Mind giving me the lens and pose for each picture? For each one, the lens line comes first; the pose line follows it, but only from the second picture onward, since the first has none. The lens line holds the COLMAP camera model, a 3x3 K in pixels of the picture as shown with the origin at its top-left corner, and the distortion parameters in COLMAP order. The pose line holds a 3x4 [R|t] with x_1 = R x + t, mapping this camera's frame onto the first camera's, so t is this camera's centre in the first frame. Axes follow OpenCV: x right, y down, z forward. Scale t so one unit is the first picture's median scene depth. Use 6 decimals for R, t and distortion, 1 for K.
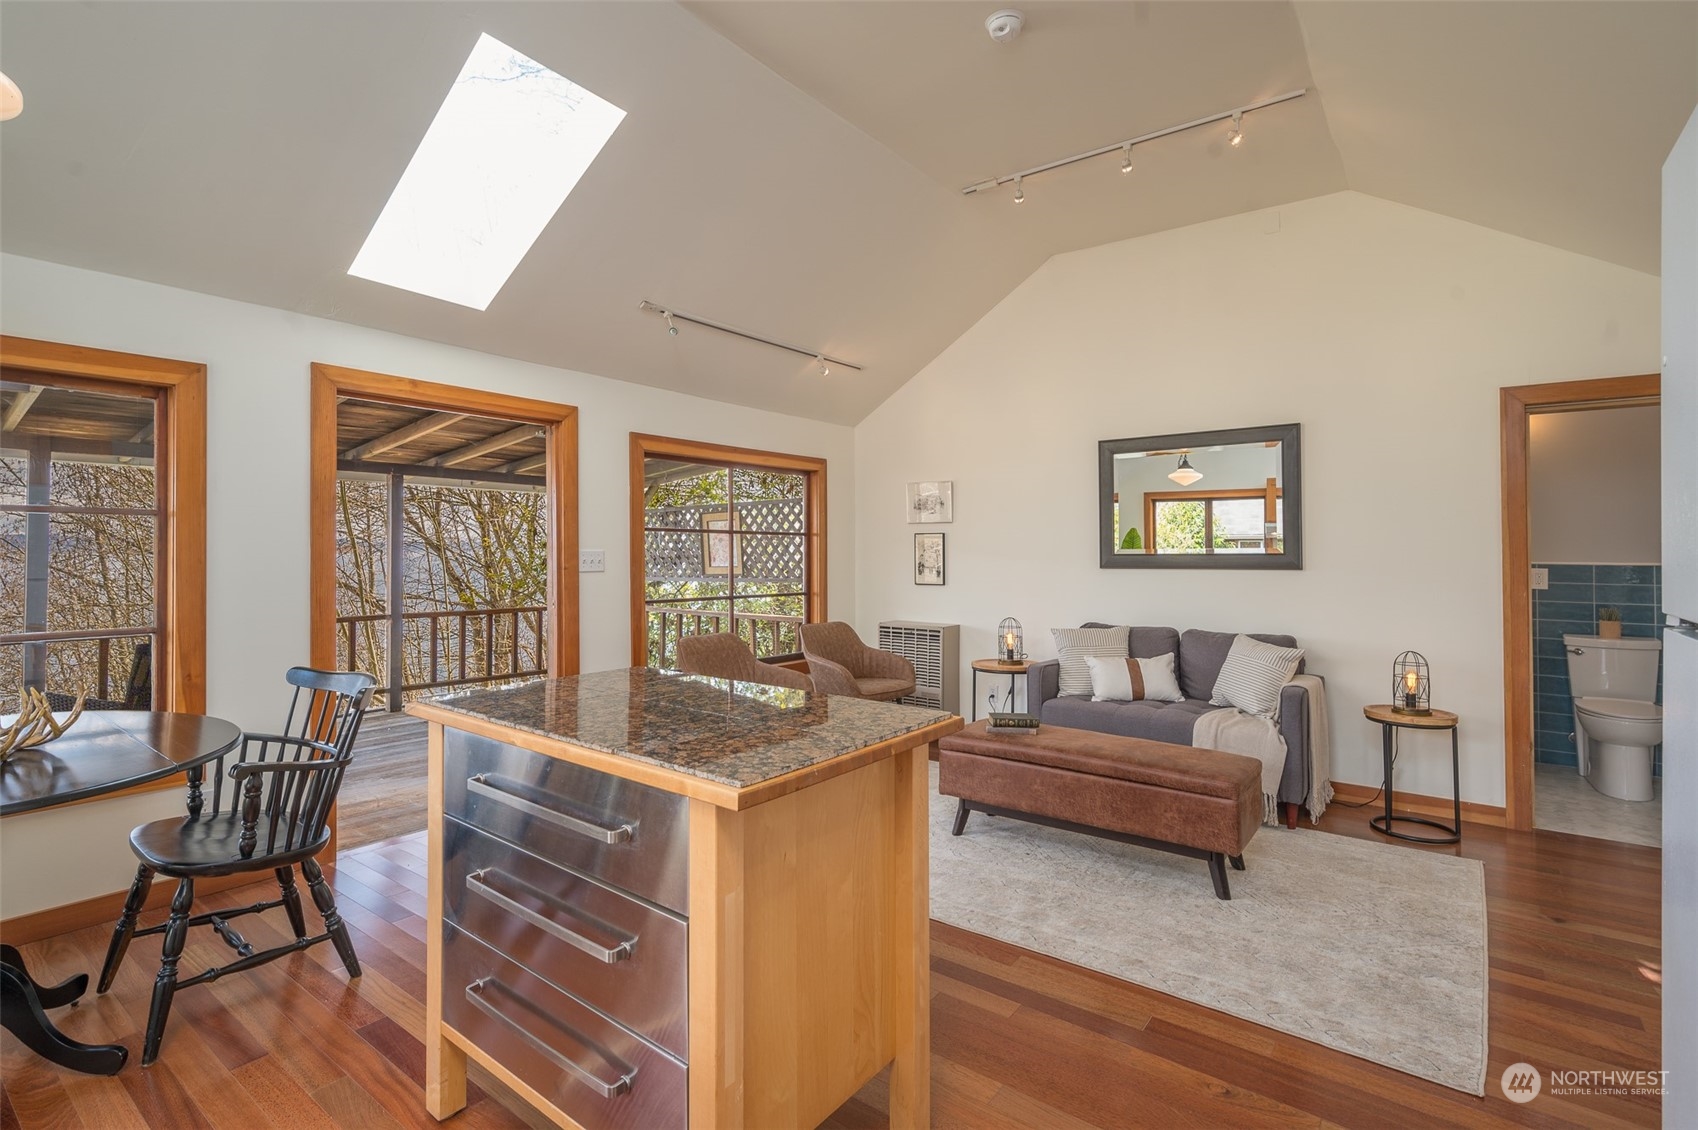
lens RADIAL K [[805.6, 0, 851.5], [0, 805.6, 551.3], [0, 0, 1]] dist [-0.000591, 0.000026]
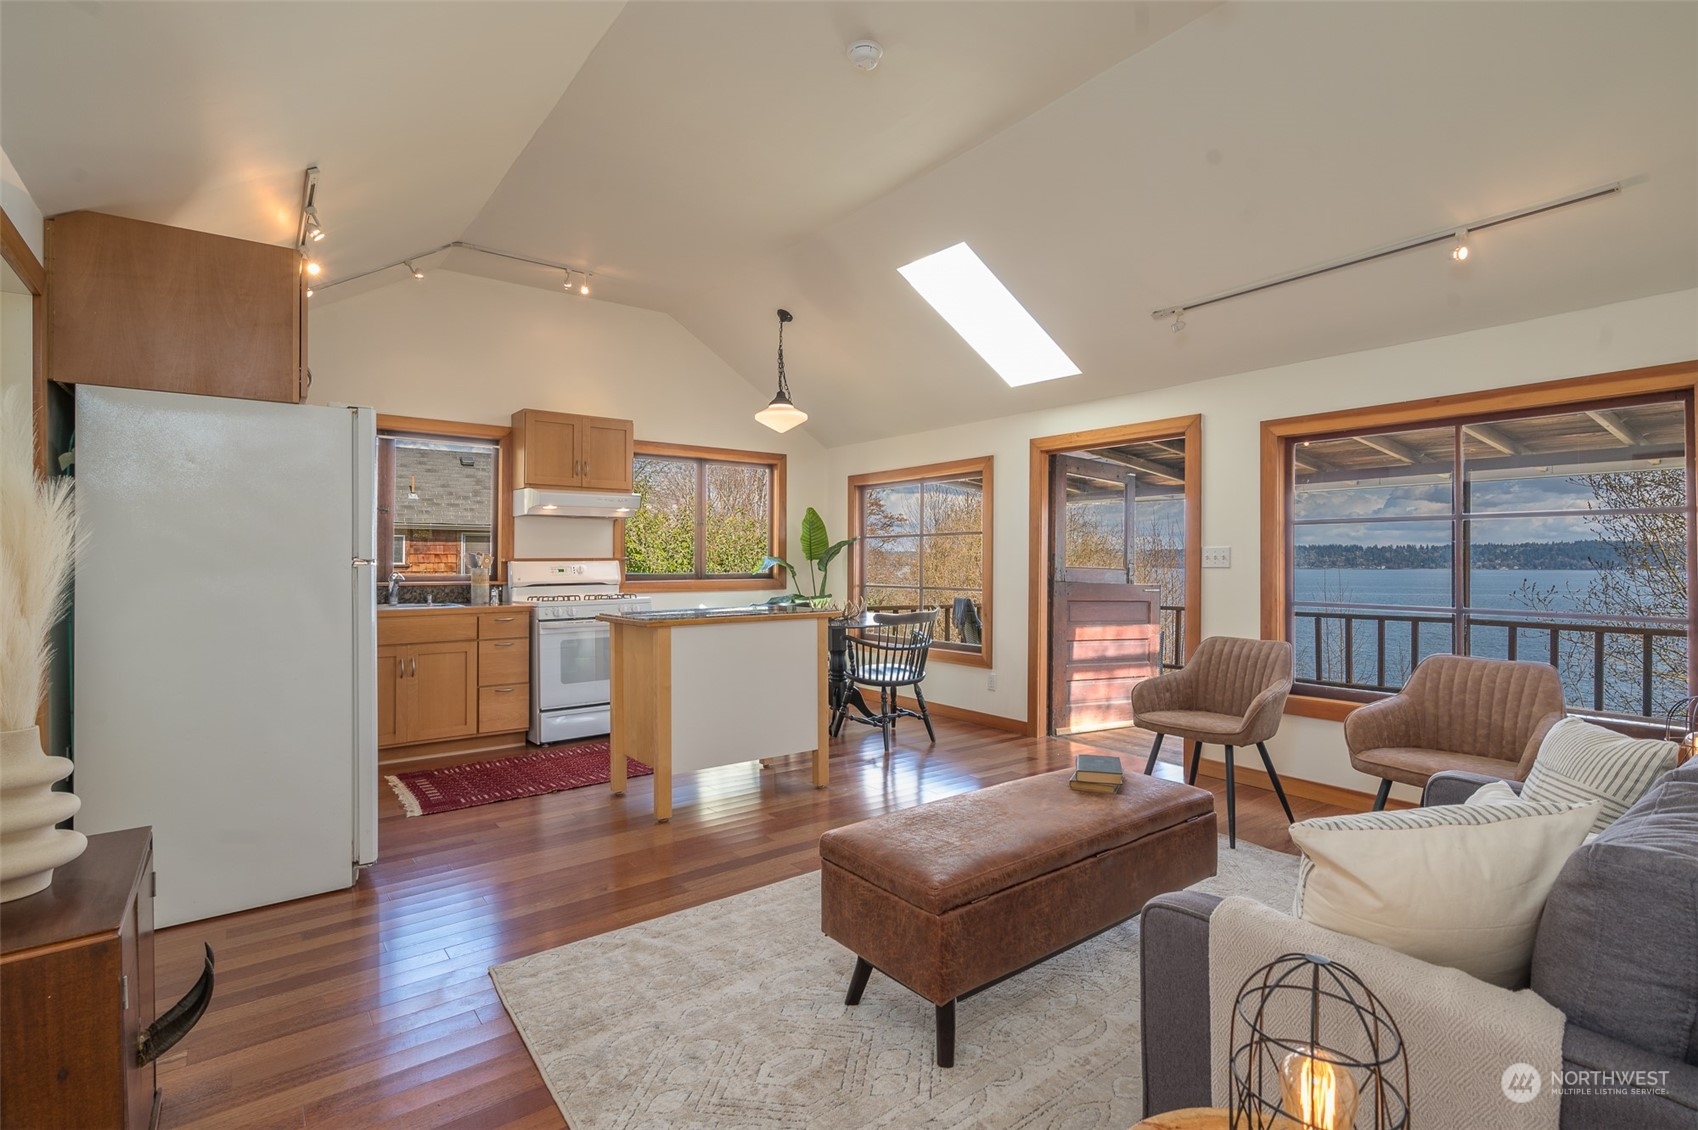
lens RADIAL K [[800.0, 0, 849.0], [0, 800.0, 565.0], [0, 0, 1]] dist [-0.000403, -0.000118]
pose [[-0.268467, -0.001834, -0.963287, 0.793481], [-0.003869, 0.999992, -0.000825, 0.024204], [0.963281, 0.003506, -0.268472, 0.815128]]
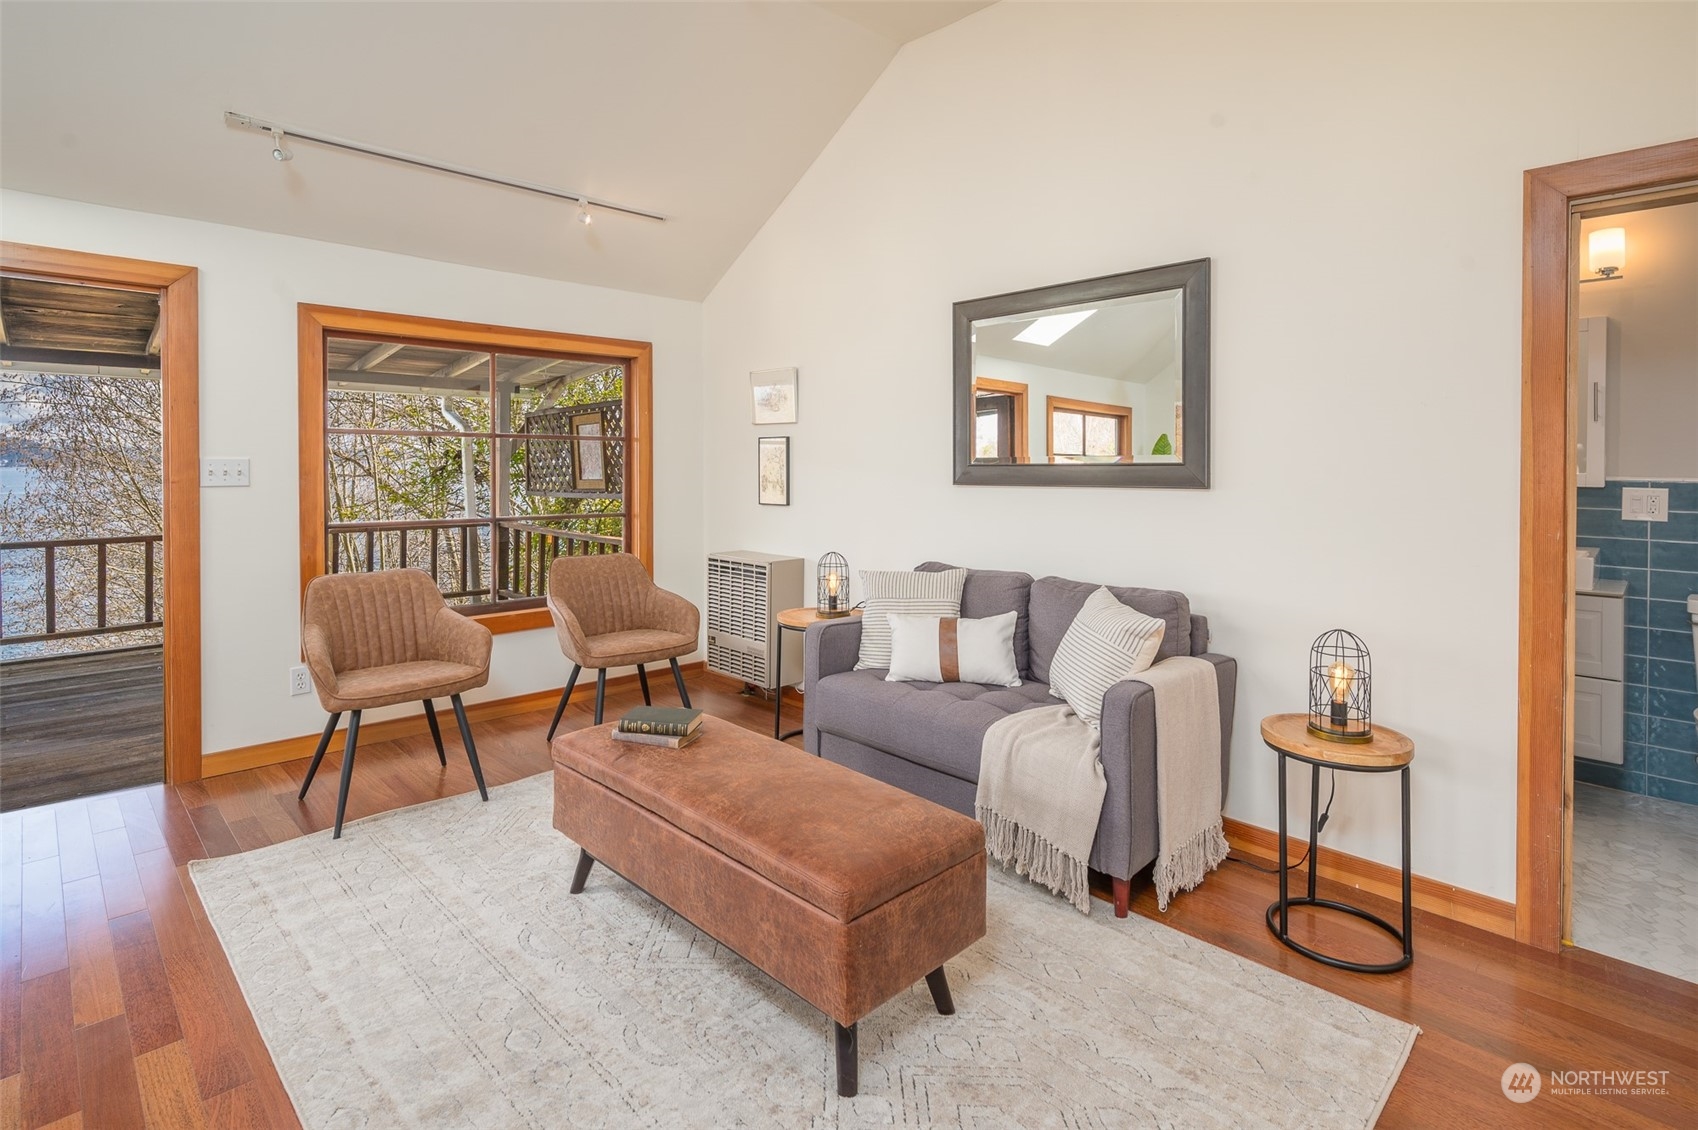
lens RADIAL K [[830.4, 0, 853.1], [0, 830.4, 486.6], [0, 0, 1]] dist [-0.000289, 0.000179]
pose [[0.989810, 0.005174, -0.142300, 0.369727], [-0.001067, 0.999581, 0.028925, 0.002095], [0.142390, -0.028478, 0.989401, 0.305861]]
